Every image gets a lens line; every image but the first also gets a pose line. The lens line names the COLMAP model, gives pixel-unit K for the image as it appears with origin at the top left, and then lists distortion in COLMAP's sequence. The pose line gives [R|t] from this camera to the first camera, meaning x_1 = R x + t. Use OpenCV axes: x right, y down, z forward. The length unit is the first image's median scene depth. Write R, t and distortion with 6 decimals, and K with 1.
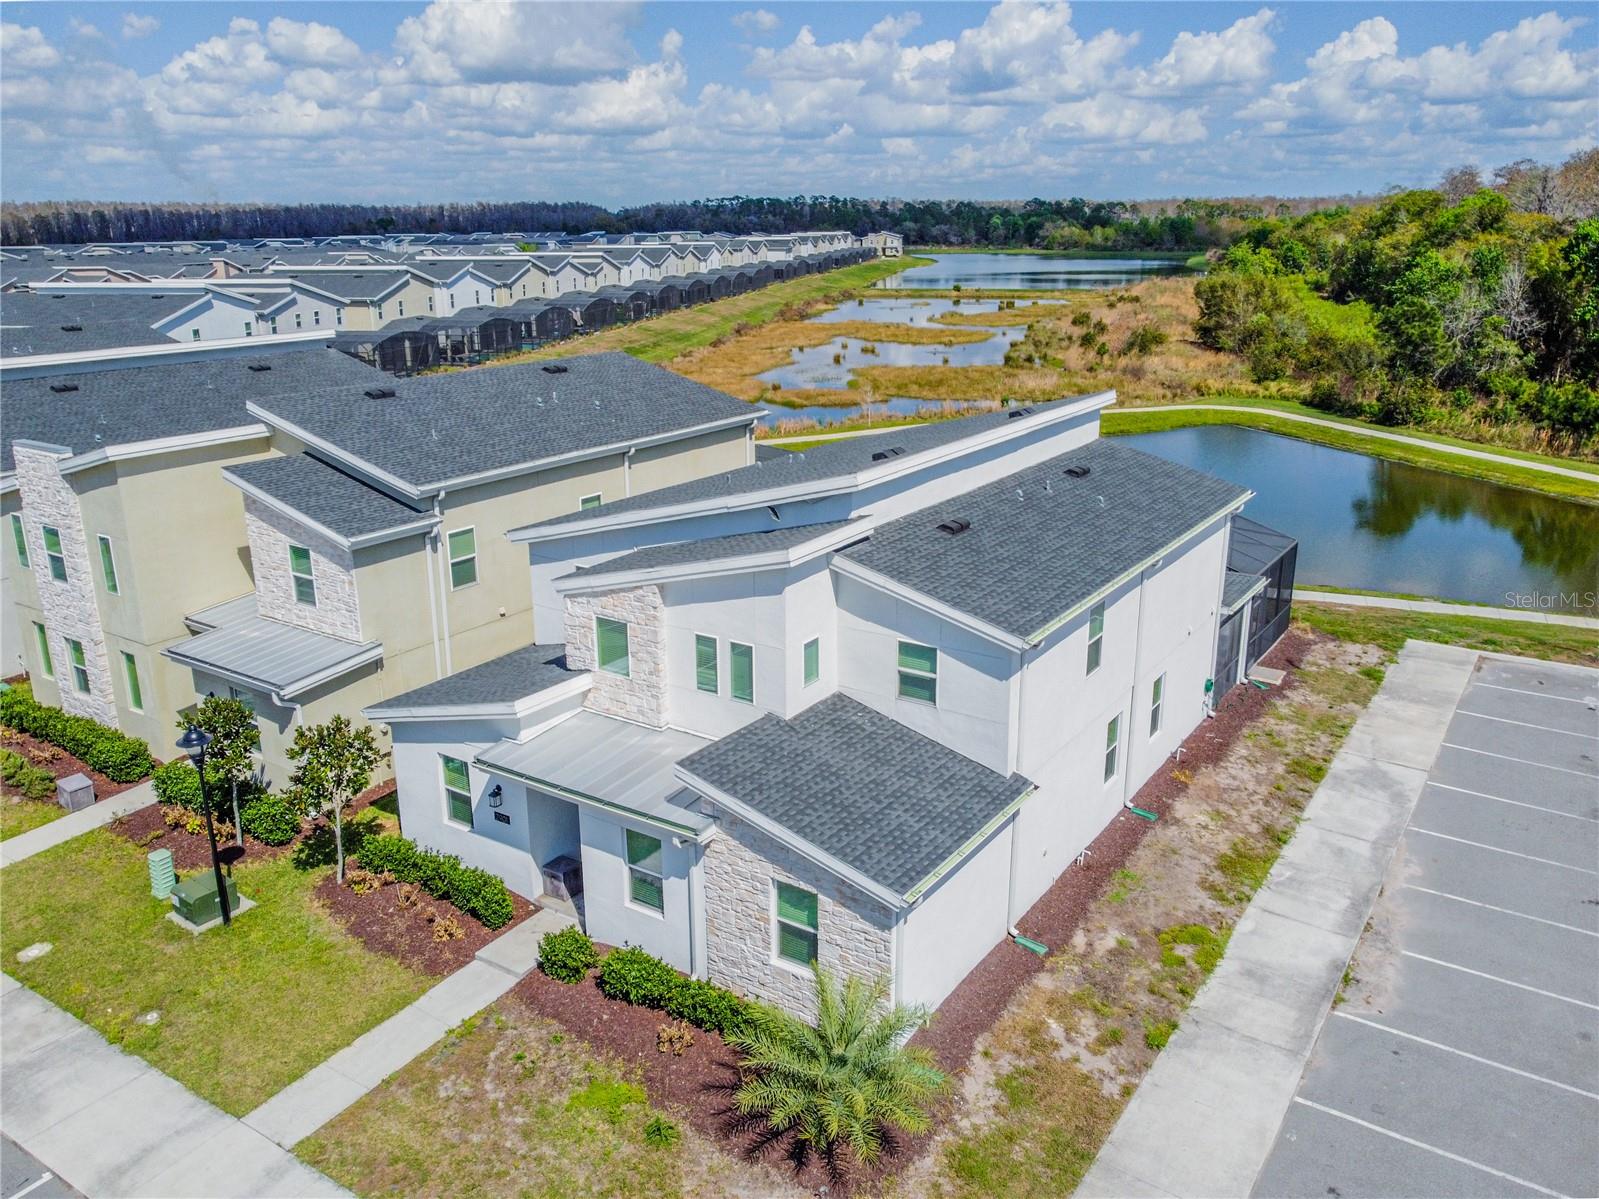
lens RADIAL K [[1247.5, 0, 799.5], [0, 1247.5, 599.5], [0, 0, 1]] dist [-0.003163, 0.001802]
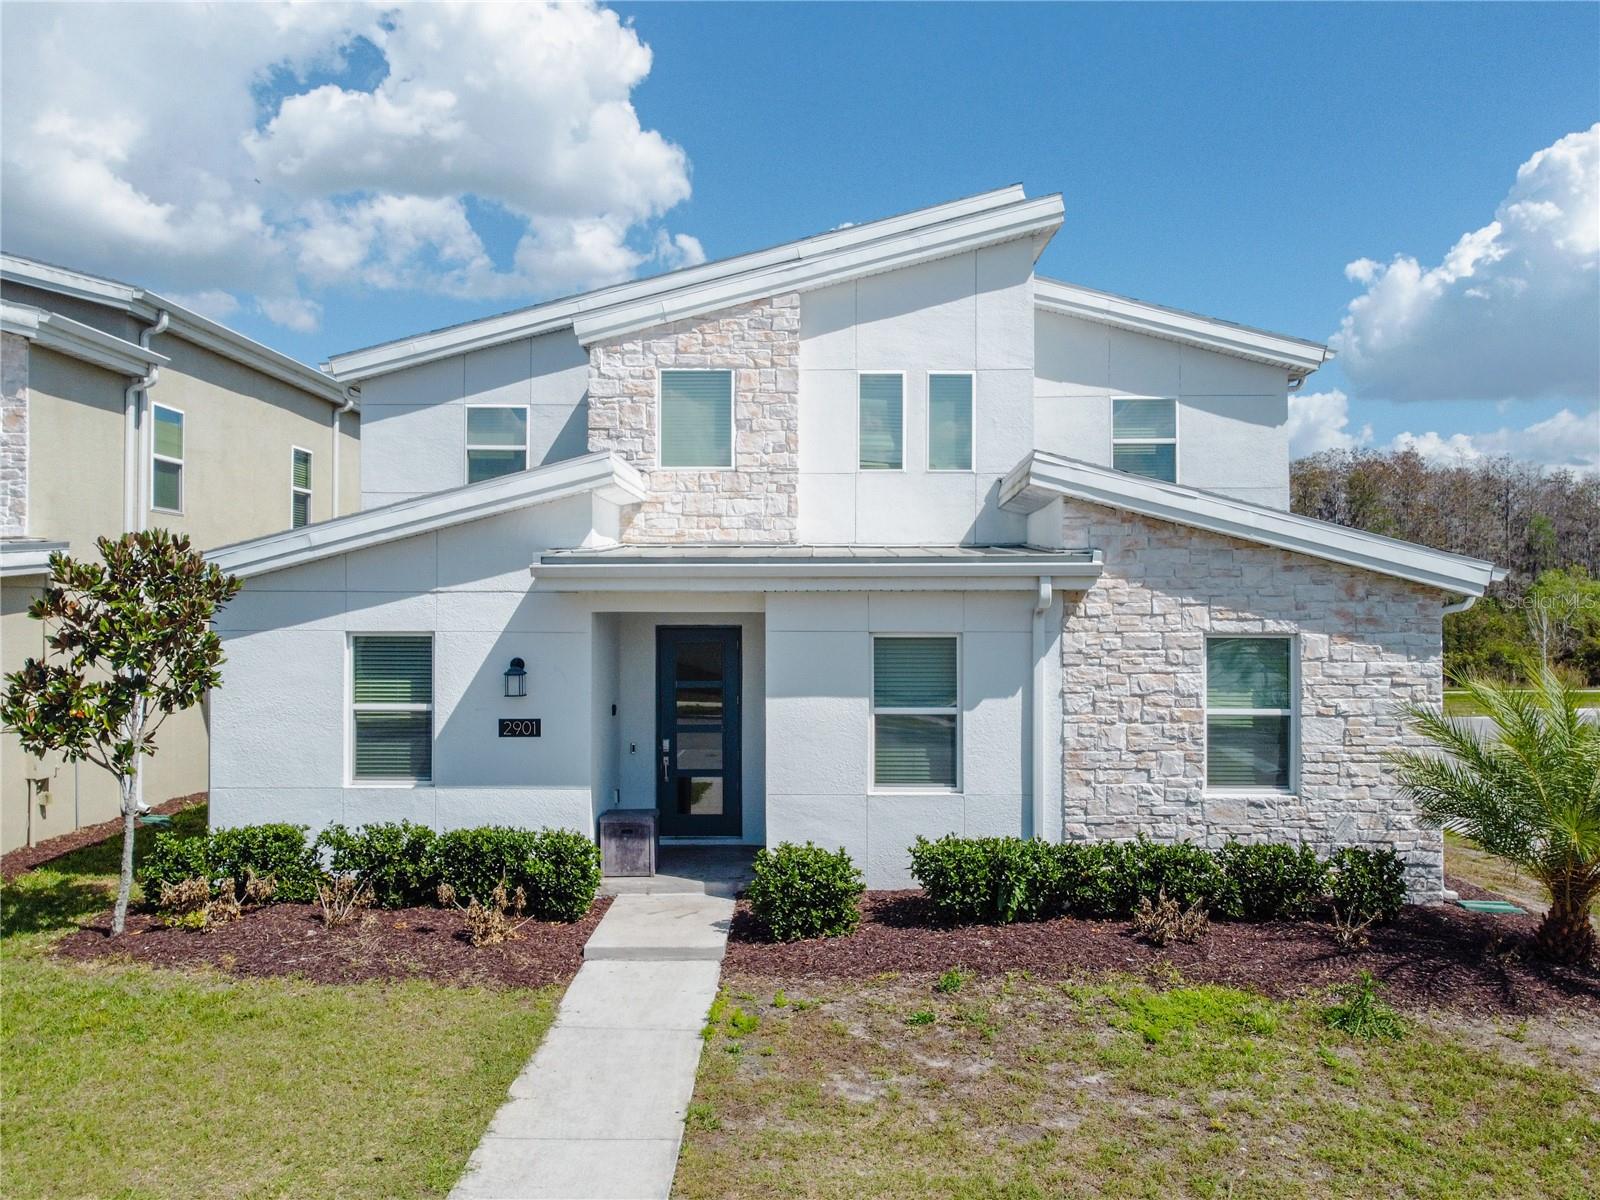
lens RADIAL K [[1267.0, 0, 800.0], [0, 1267.0, 600.0], [0, 0, 1]] dist [-0.001025, -0.000185]
pose [[0.841322, 0.009818, 0.540446, -0.447068], [0.152723, 0.954779, -0.255093, 0.290710], [-0.518511, 0.297154, 0.801777, 0.533335]]
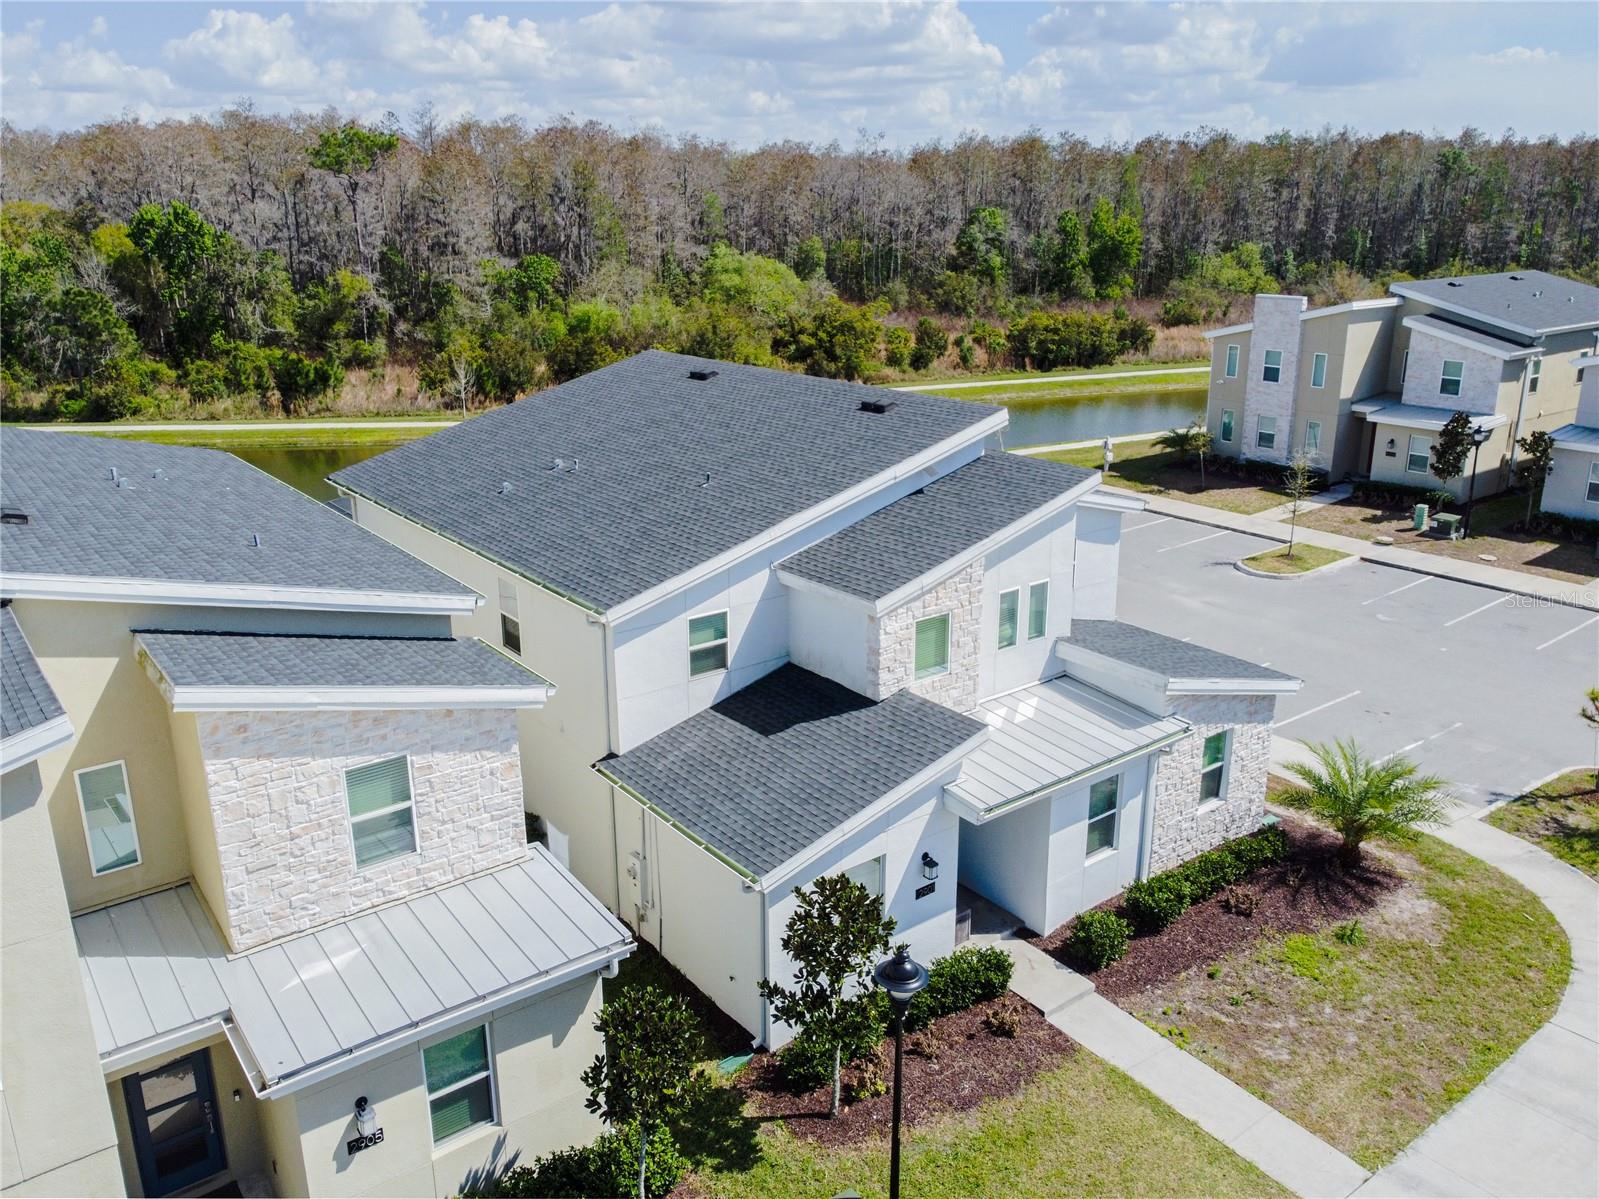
lens RADIAL K [[1256.0, 0, 789.9], [0, 1256.0, 573.7], [0, 0, 1]] dist [0.007459, 0.004237]
pose [[0.326732, -0.269442, 0.905896, -1.021642], [0.280931, 0.942866, 0.179114, -0.209608], [-0.902399, 0.195972, 0.383759, 0.758323]]
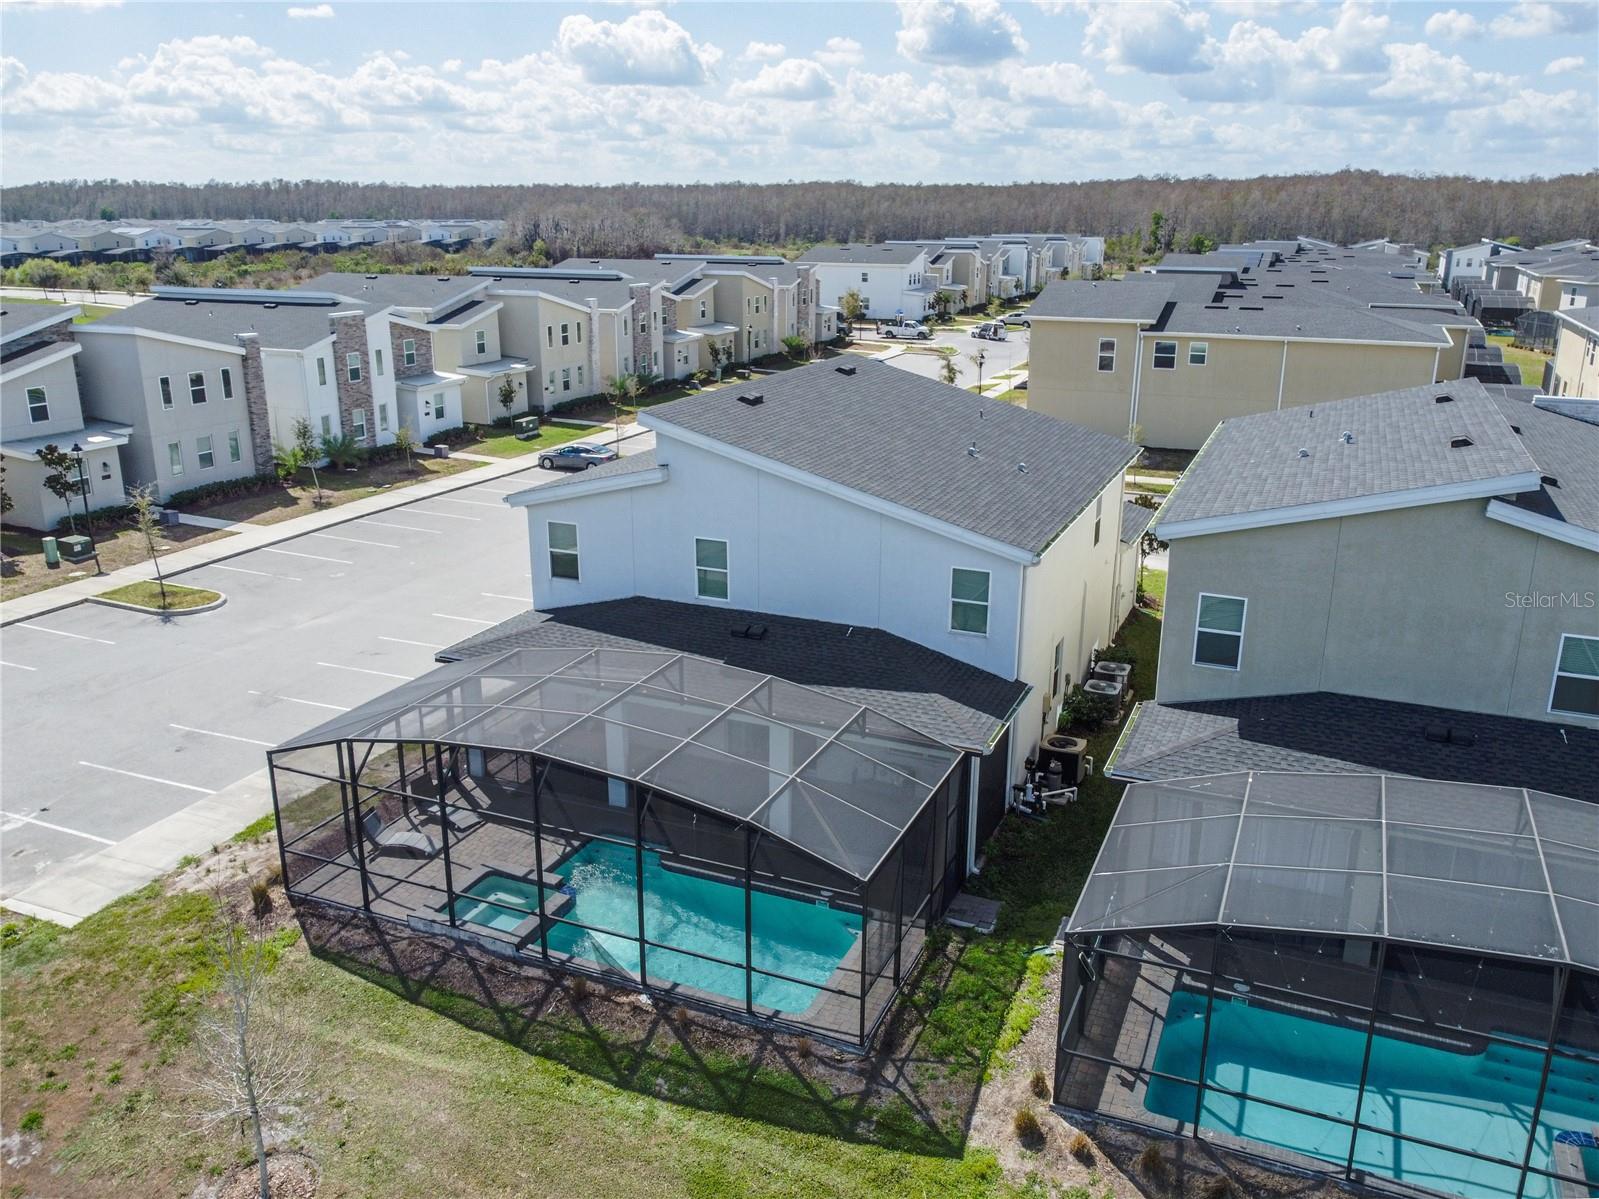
lens RADIAL K [[1257.3, 0, 804.9], [0, 1257.3, 646.7], [0, 0, 1]] dist [-0.010379, -0.003366]
pose [[-0.983624, 0.055085, -0.171607, 0.426346], [-0.057093, 0.807880, 0.586575, -0.768765], [0.170950, 0.586767, -0.791505, 2.539025]]
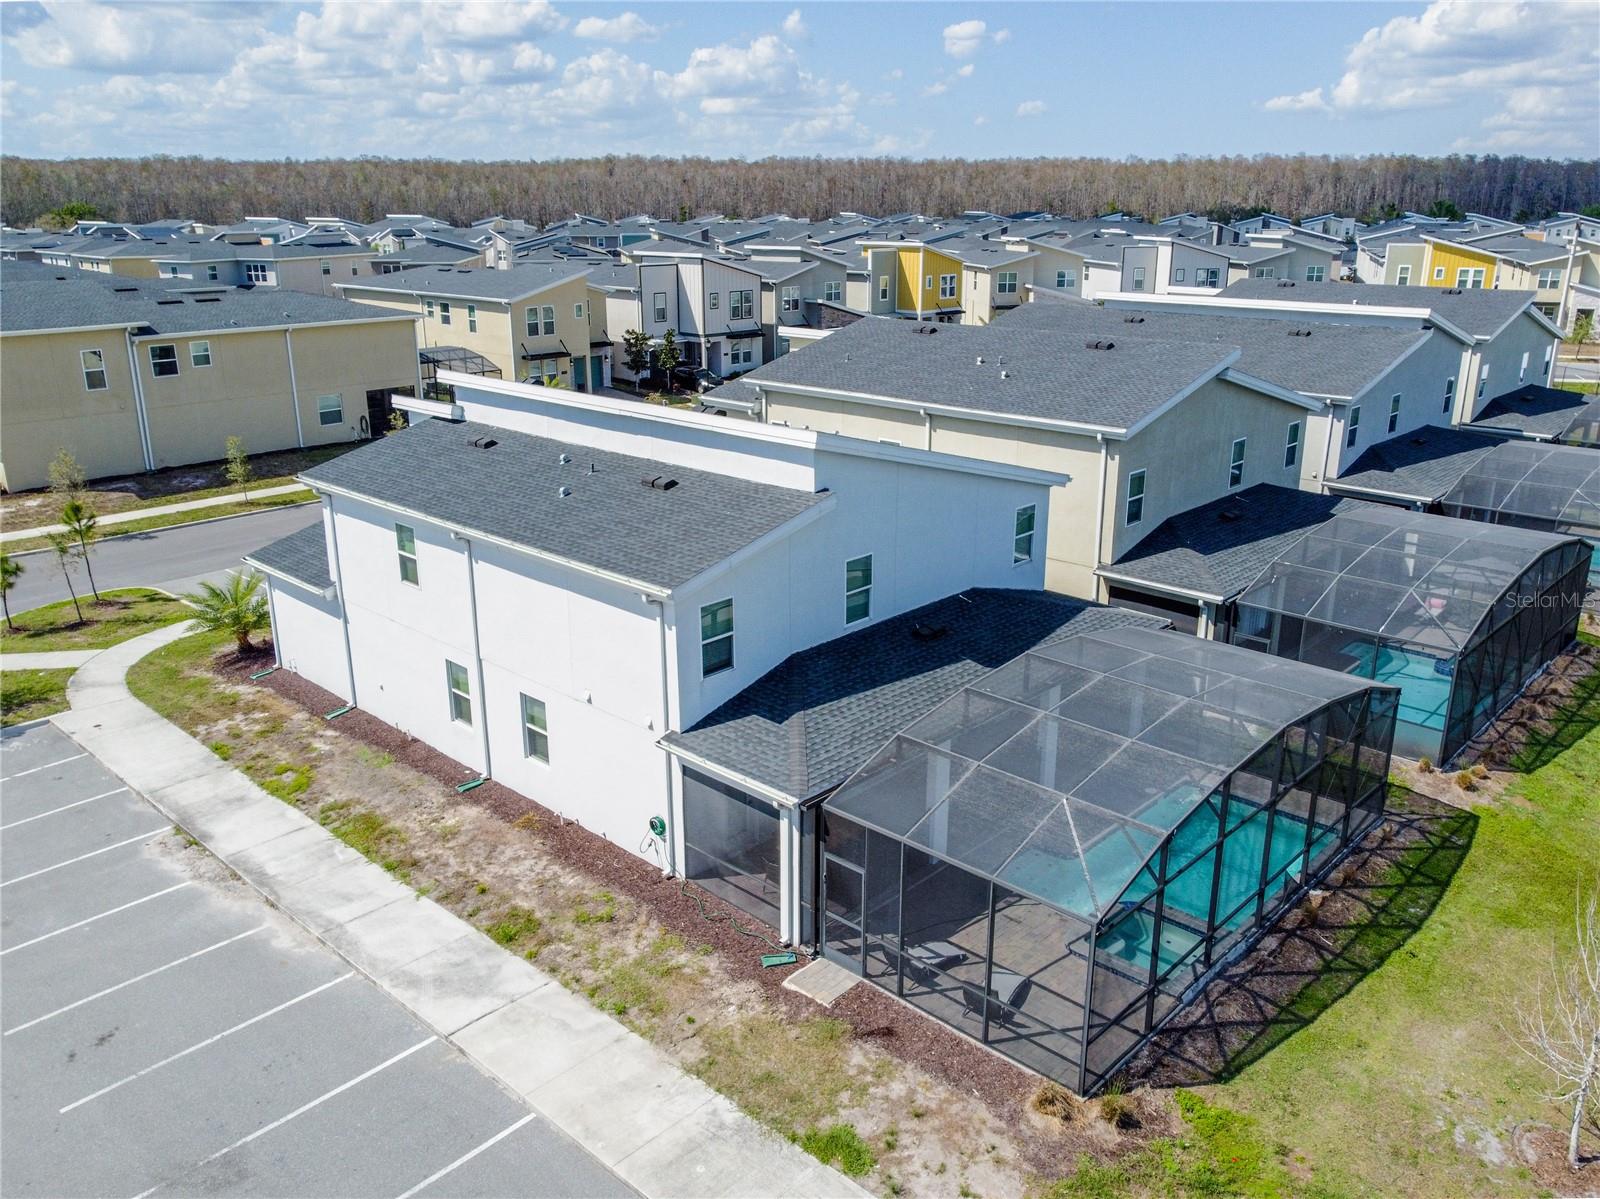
lens RADIAL K [[1248.3, 0, 800.0], [0, 1248.3, 599.5], [0, 0, 1]] dist [-0.003163, 0.001802]
pose [[-0.166952, 0.307165, -0.936897, 1.364747], [-0.287108, 0.893909, 0.344233, -0.466950], [0.943237, 0.326461, -0.061050, 1.524435]]
